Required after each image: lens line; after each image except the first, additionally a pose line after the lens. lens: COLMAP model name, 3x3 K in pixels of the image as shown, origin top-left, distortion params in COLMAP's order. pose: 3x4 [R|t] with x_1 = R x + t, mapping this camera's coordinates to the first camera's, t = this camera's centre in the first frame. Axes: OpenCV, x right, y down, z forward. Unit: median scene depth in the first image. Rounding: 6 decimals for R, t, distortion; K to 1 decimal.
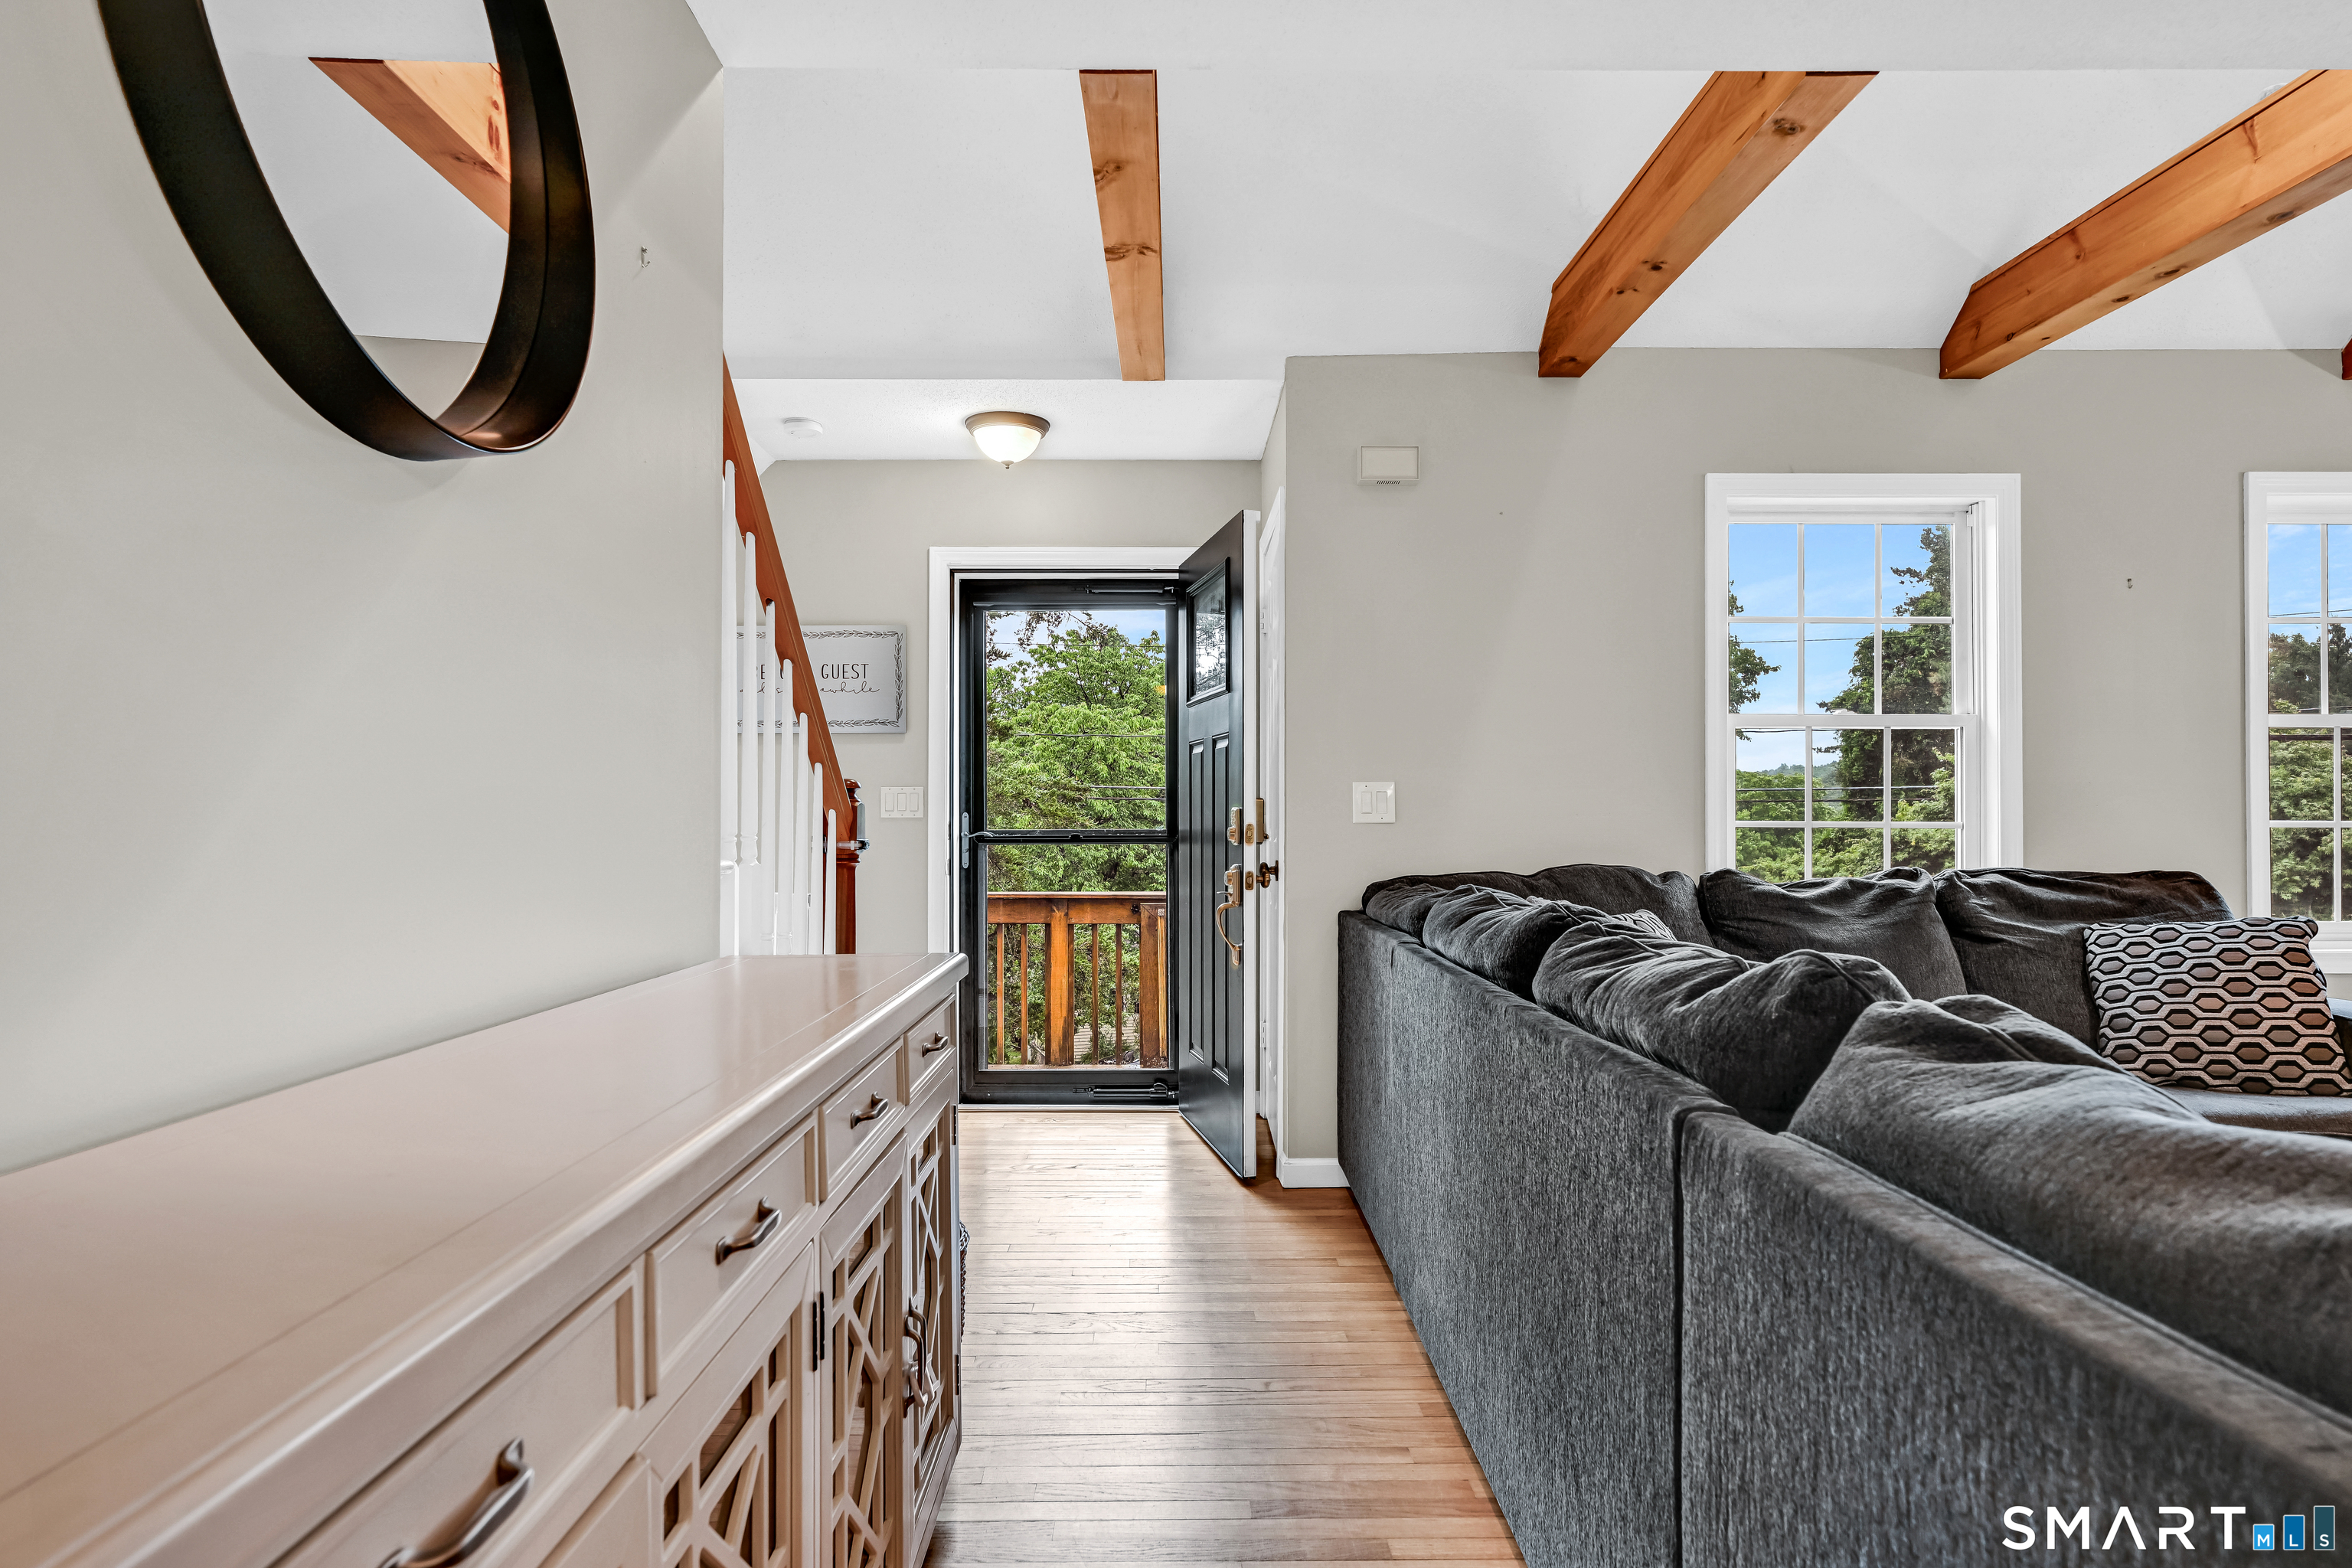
lens RADIAL K [[1271.3, 0, 1177.2], [0, 1271.3, 802.1], [0, 0, 1]] dist [-0.000700, 0.001418]
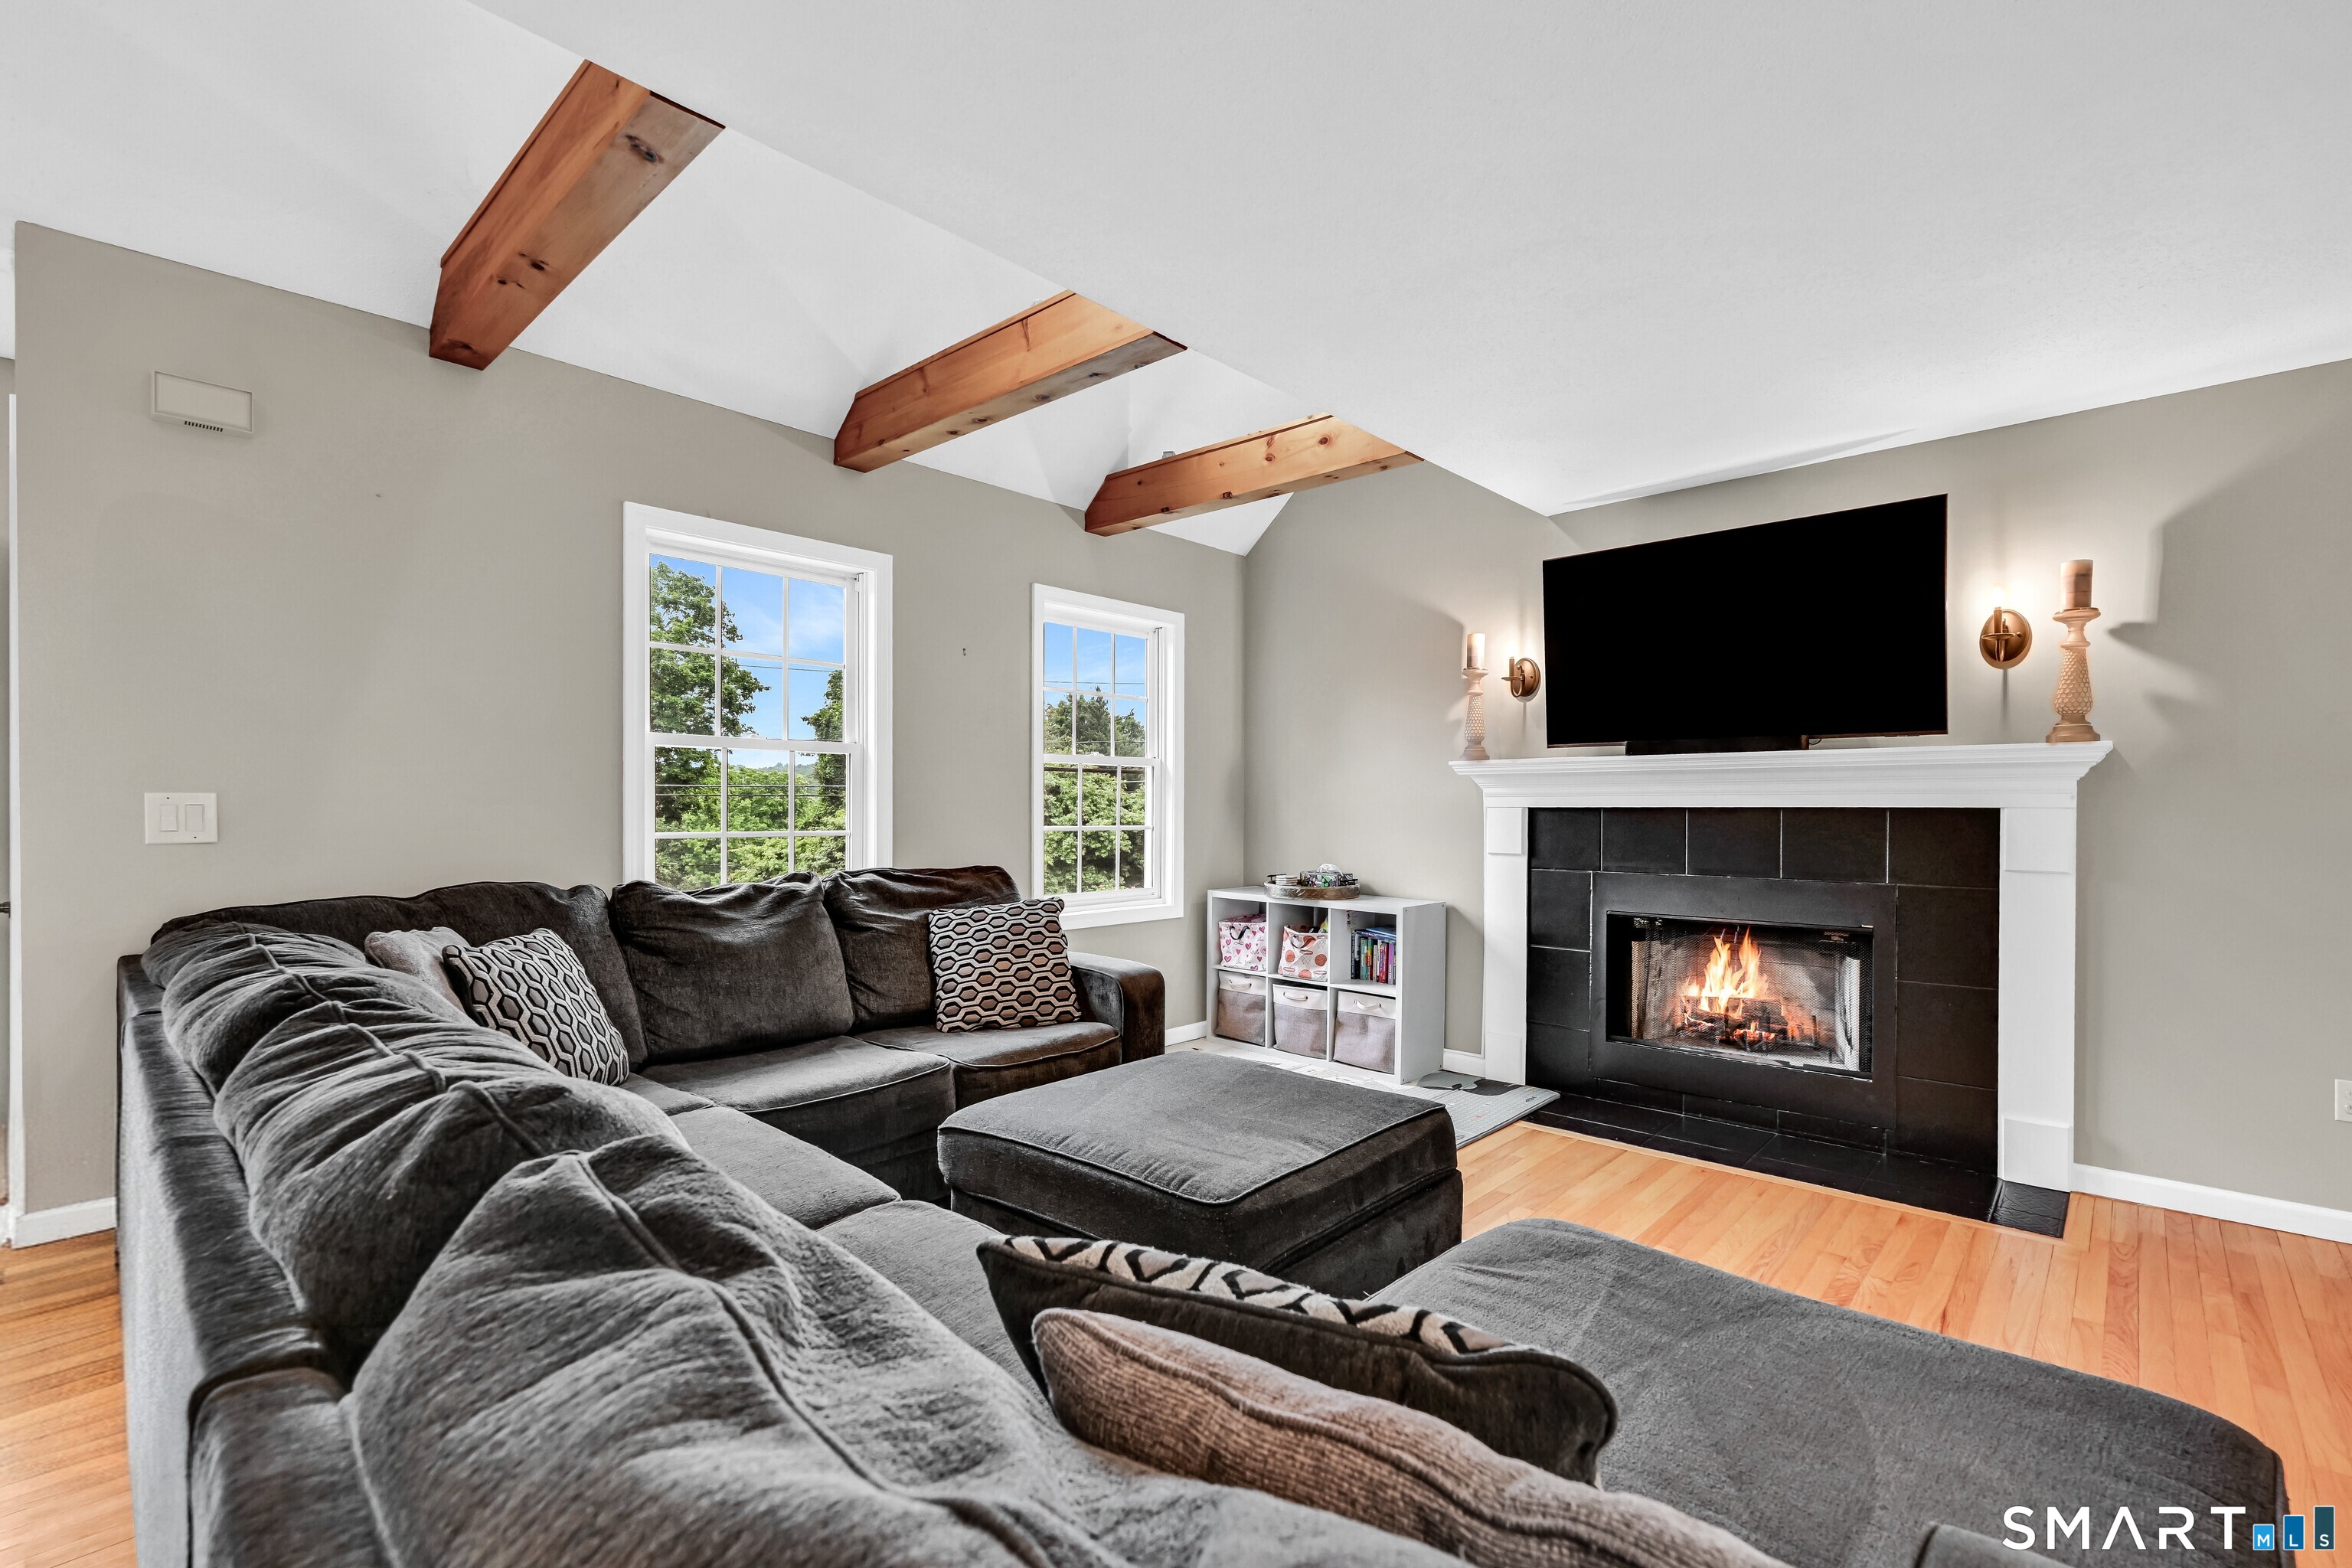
lens RADIAL K [[987.6, 0, 1176.0], [0, 987.6, 784.0], [0, 0, 1]] dist [-0.000794, 0.000250]
pose [[0.689536, 0.014868, 0.724099, 0.154583], [-0.013108, 0.999882, -0.008048, -0.028005], [-0.724133, -0.003942, 0.689649, 0.122586]]
